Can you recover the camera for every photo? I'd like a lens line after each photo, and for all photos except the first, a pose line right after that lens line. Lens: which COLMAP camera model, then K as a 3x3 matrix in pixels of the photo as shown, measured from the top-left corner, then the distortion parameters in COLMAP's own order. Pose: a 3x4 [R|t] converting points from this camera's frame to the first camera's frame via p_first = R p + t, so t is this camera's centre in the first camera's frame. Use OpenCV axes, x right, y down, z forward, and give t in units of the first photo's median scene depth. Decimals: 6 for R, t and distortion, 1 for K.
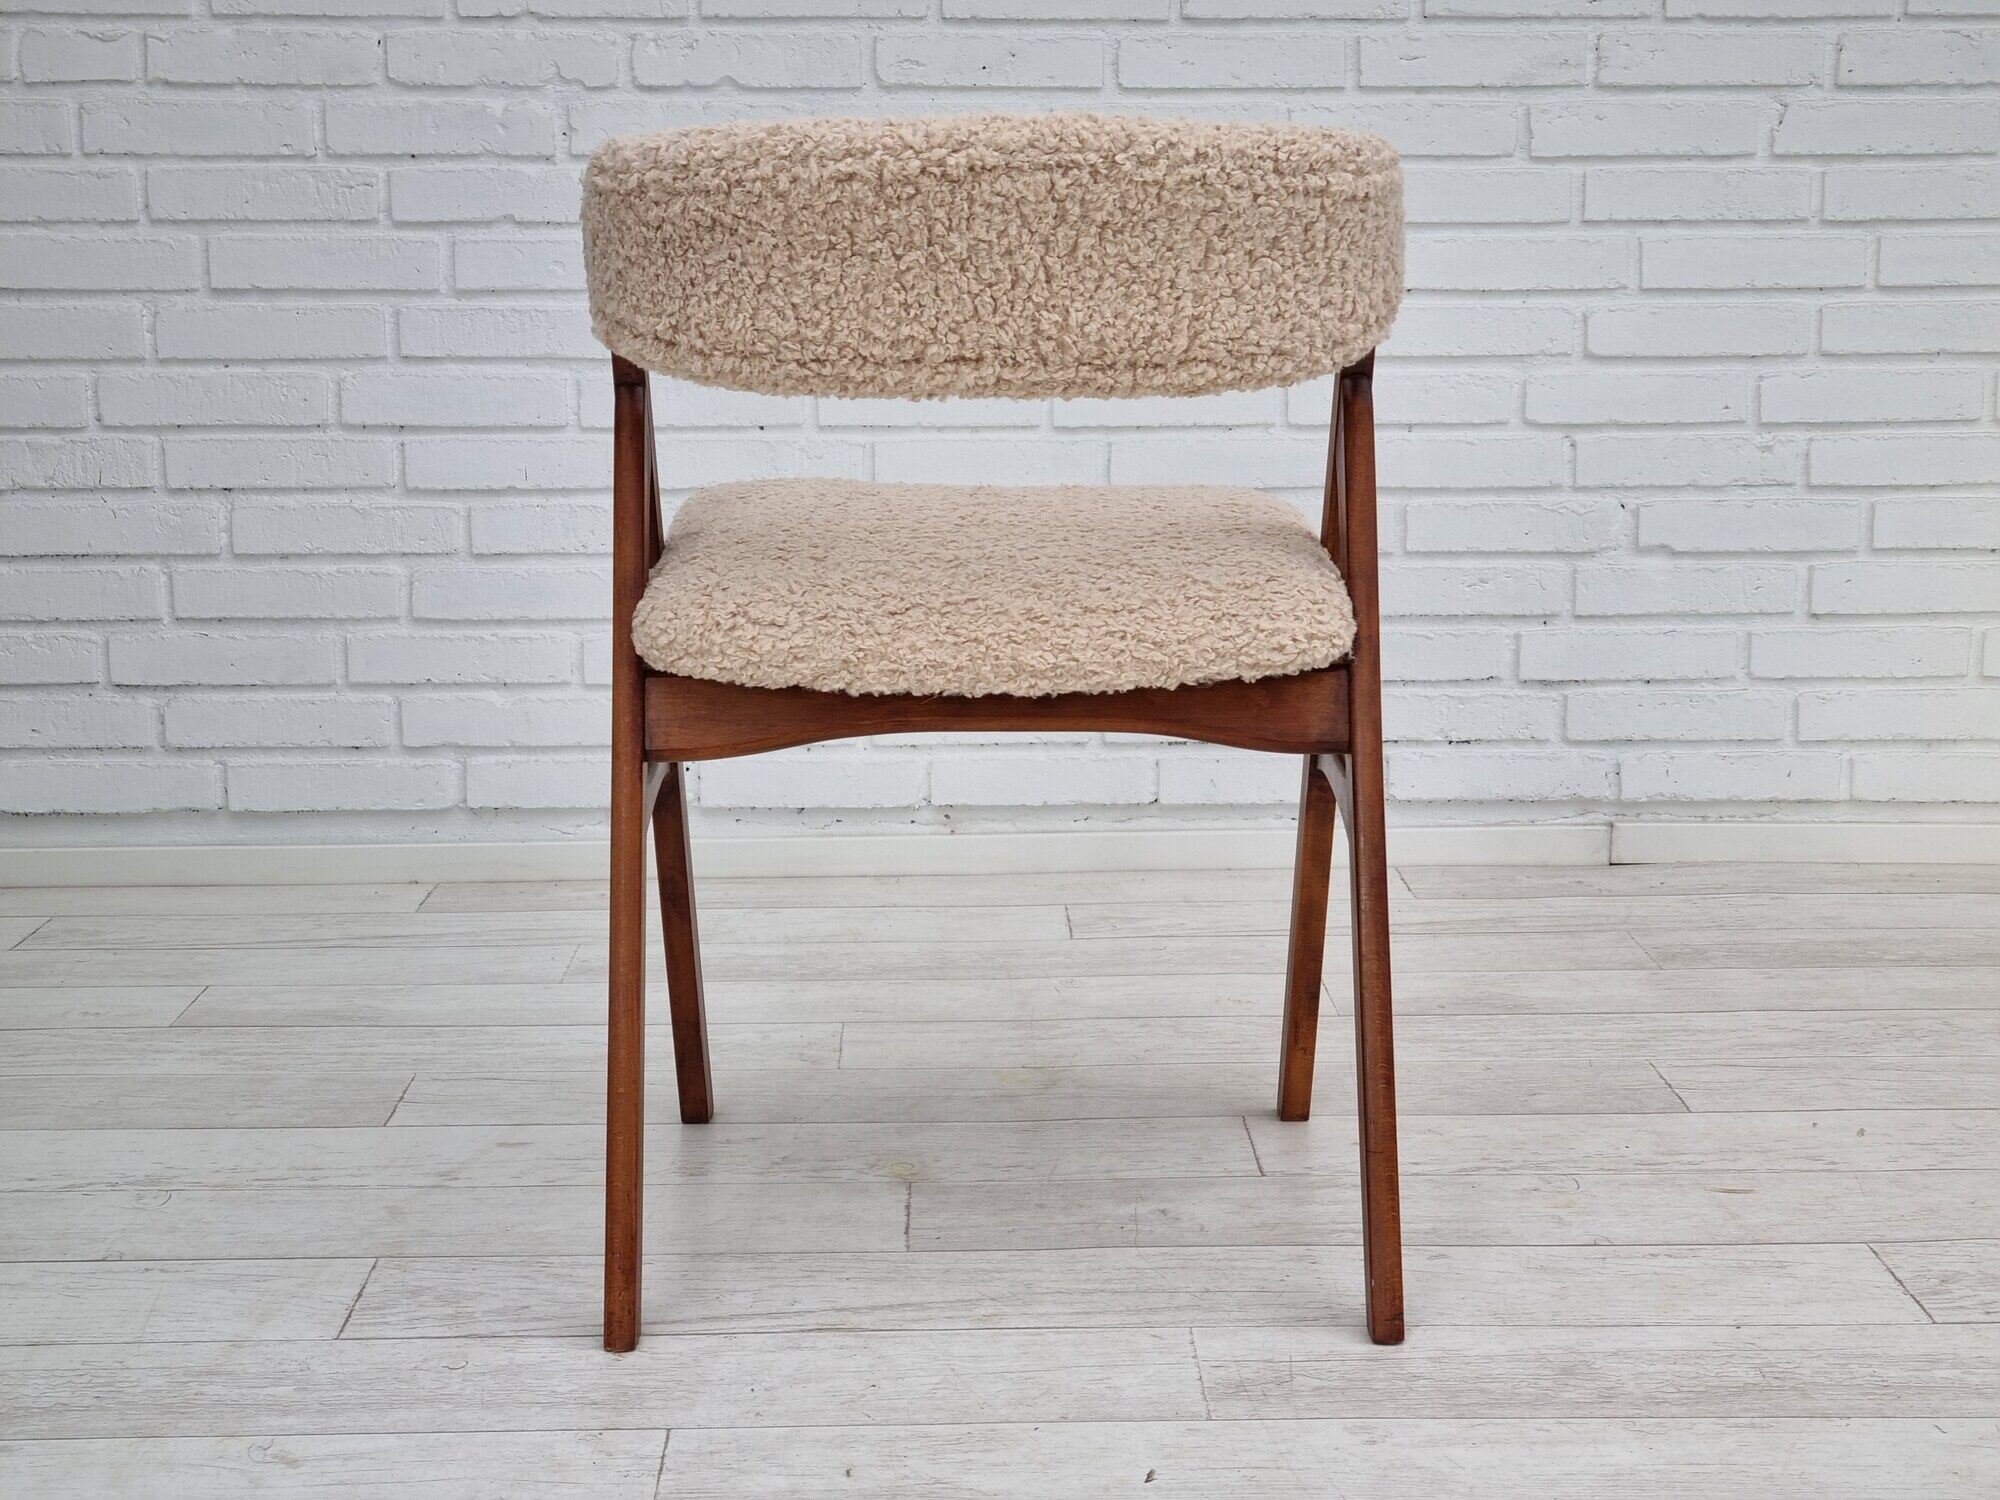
lens RADIAL K [[3047.9, 0, 1010.7], [0, 3047.9, 700.9], [0, 0, 1]] dist [0.118236, -0.350110]
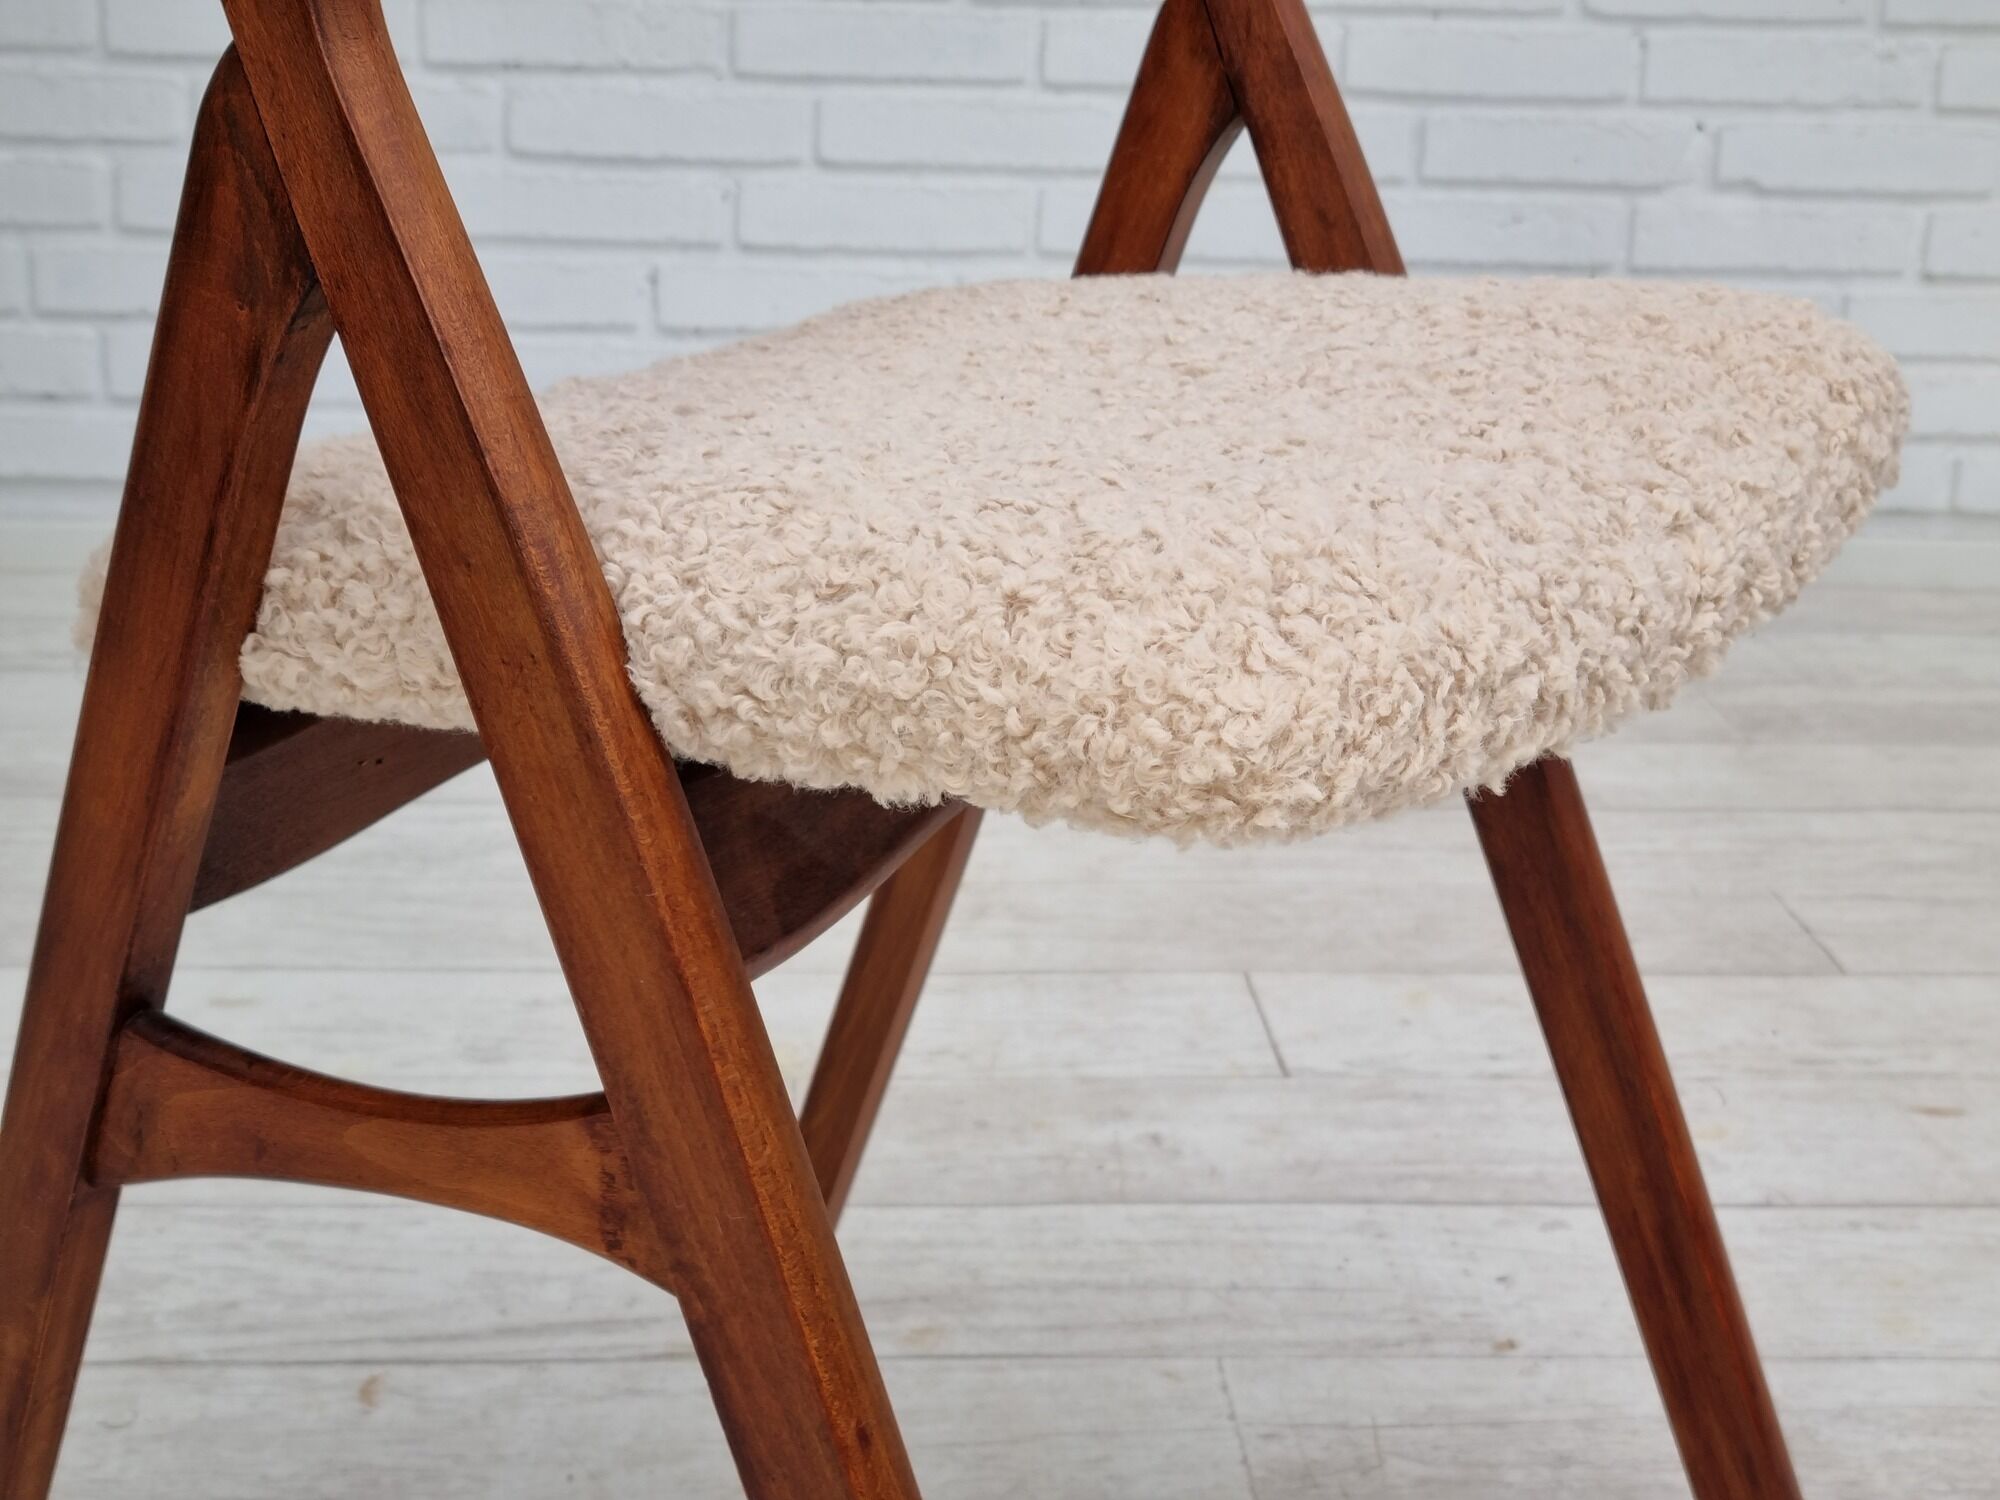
lens RADIAL K [[3082.9, 0, 1000.0], [0, 3082.9, 750.0], [0, 0, 1]] dist [0.084805, -0.159310]
pose [[0.998155, 0.020328, 0.057210, -0.019857], [-0.028451, 0.989026, 0.144975, -0.016905], [-0.053635, -0.146336, 0.987780, 0.213470]]
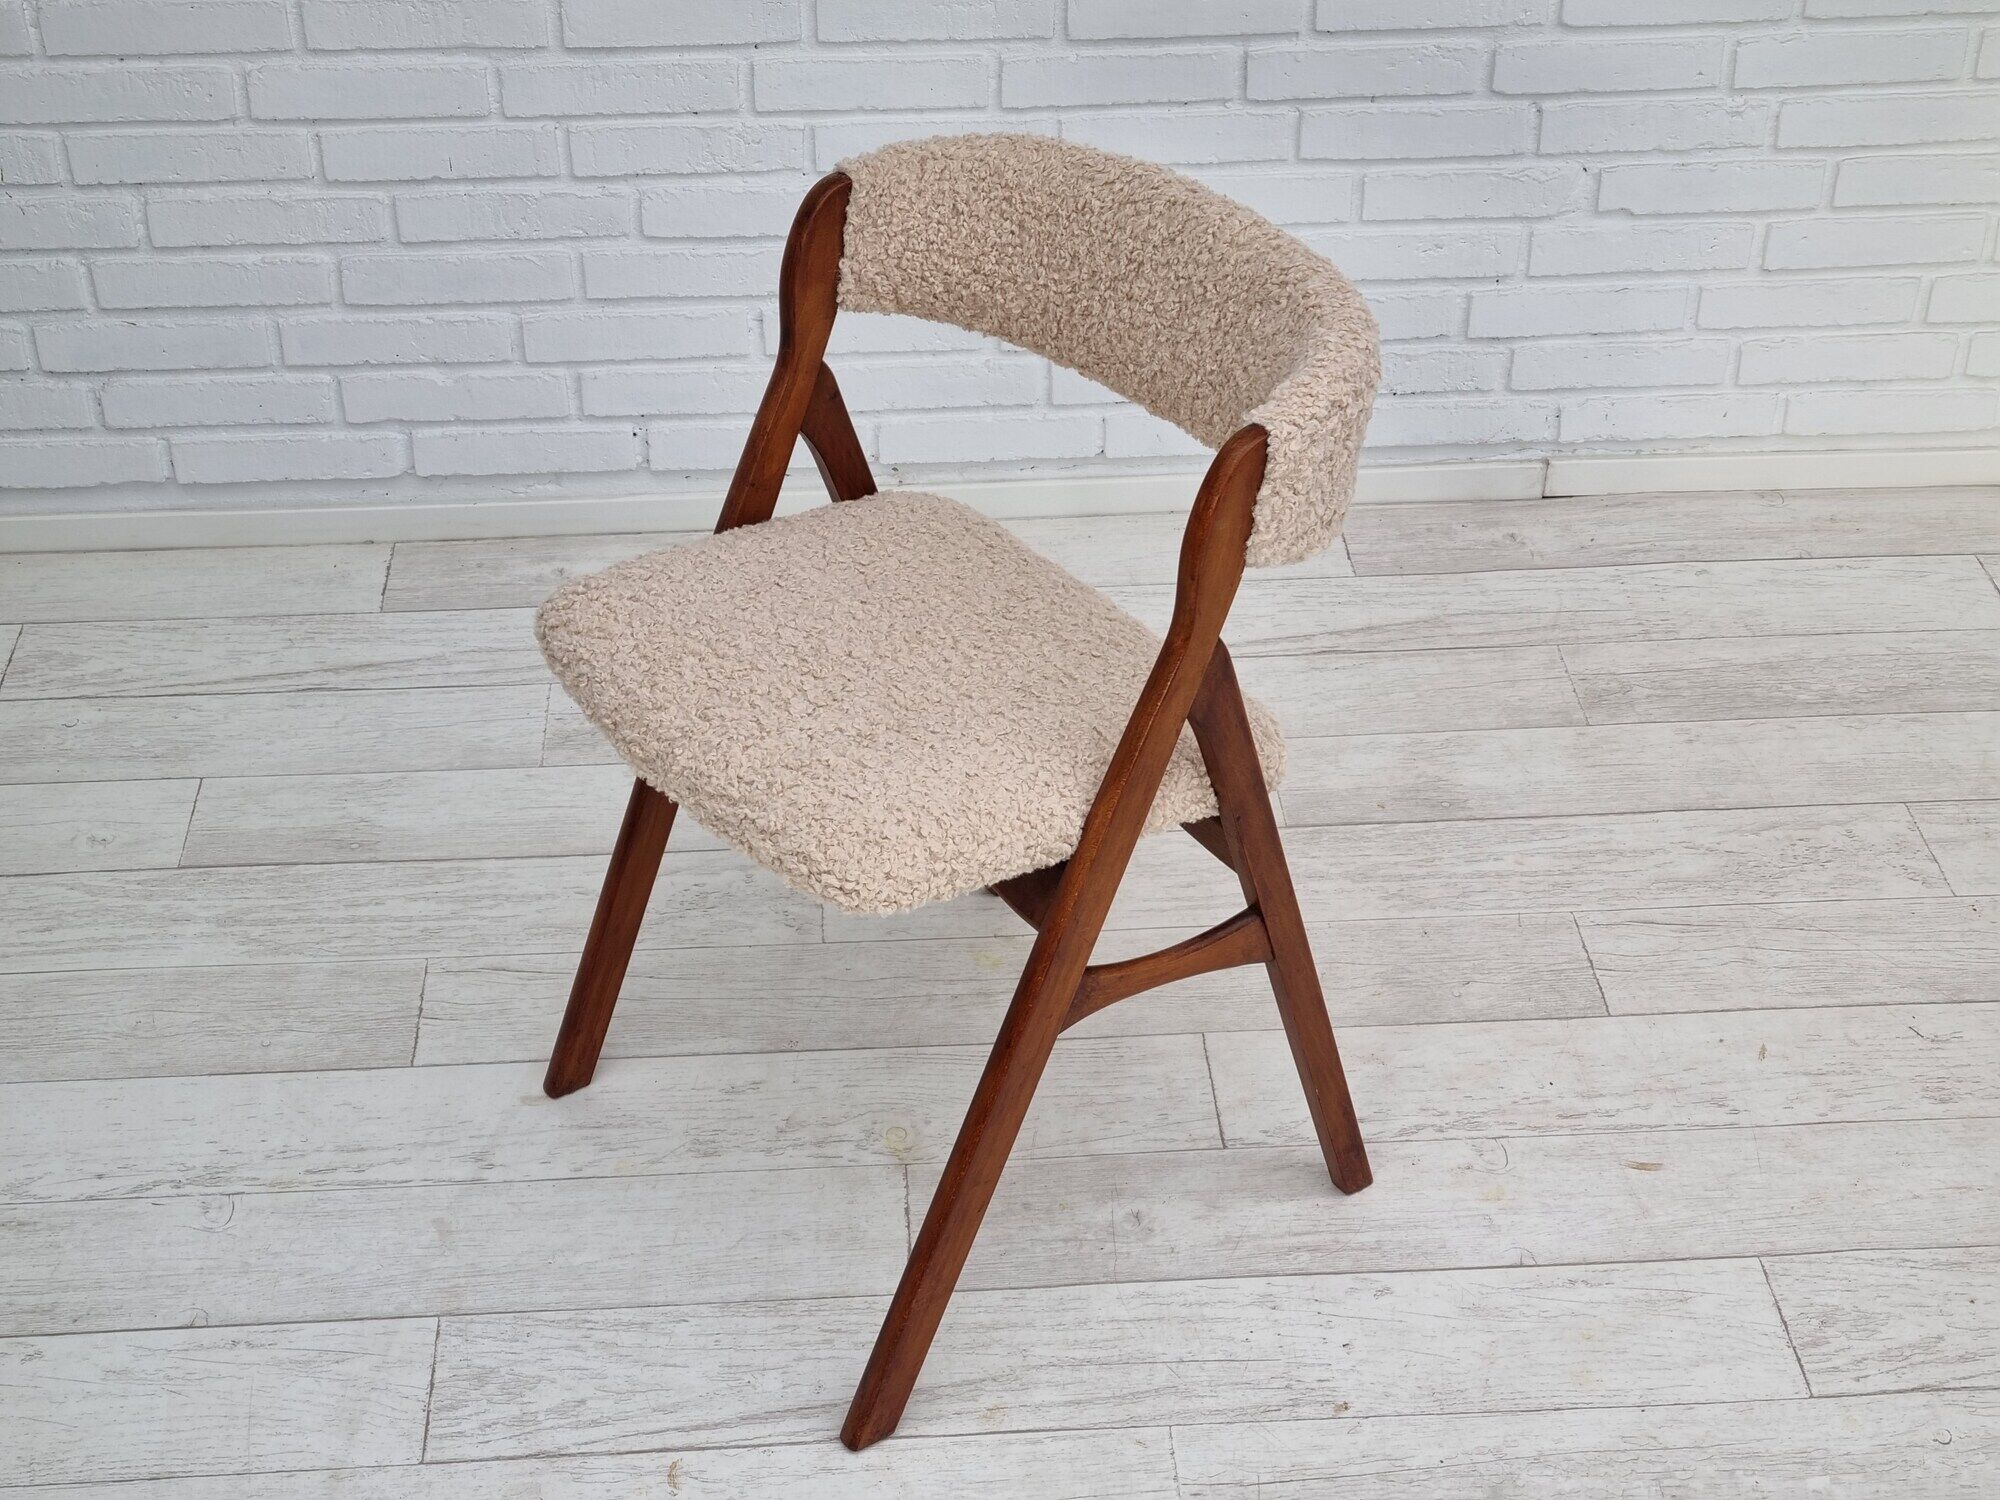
lens RADIAL K [[3045.9, 0, 1005.5], [0, 3045.9, 780.2], [0, 0, 1]] dist [0.099344, -0.248530]
pose [[0.999079, -0.019937, 0.038004, -0.025703], [0.001635, 0.902580, 0.430520, -0.314780], [-0.042884, -0.430061, 0.901781, 0.046465]]
